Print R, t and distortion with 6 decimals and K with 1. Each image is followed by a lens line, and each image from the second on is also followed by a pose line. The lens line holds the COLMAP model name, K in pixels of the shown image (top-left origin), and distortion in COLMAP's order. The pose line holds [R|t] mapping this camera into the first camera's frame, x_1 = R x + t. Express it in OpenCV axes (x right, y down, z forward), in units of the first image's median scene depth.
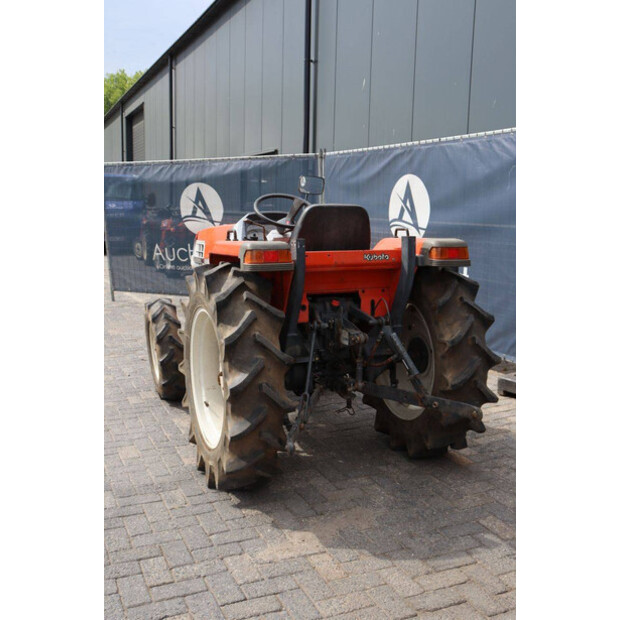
lens RADIAL K [[677.2, 0, 313.5], [0, 677.2, 319.2], [0, 0, 1]] dist [-0.041122, 0.013556]
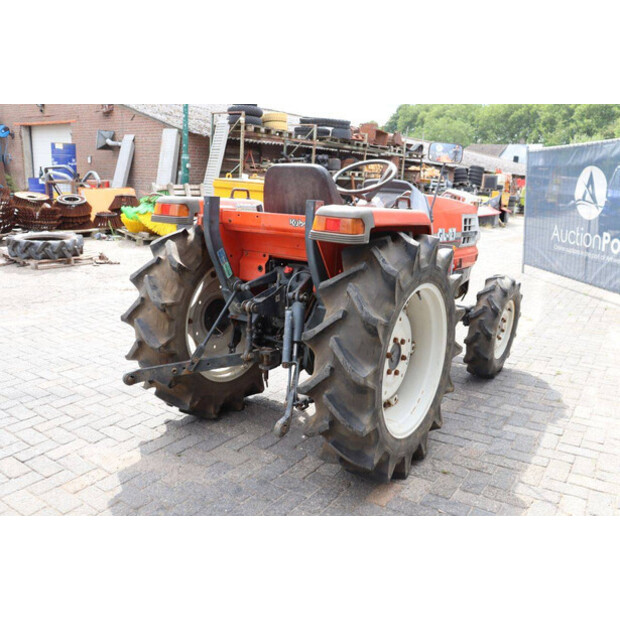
lens RADIAL K [[538.2, 0, 310.0], [0, 538.2, 310.0], [0, 0, 1]] dist [-0.158768, 0.168663]
pose [[0.533690, 0.211545, -0.818794, 0.686671], [-0.172227, 0.975105, 0.139672, -0.080529], [0.827957, 0.066477, 0.556838, 0.624143]]
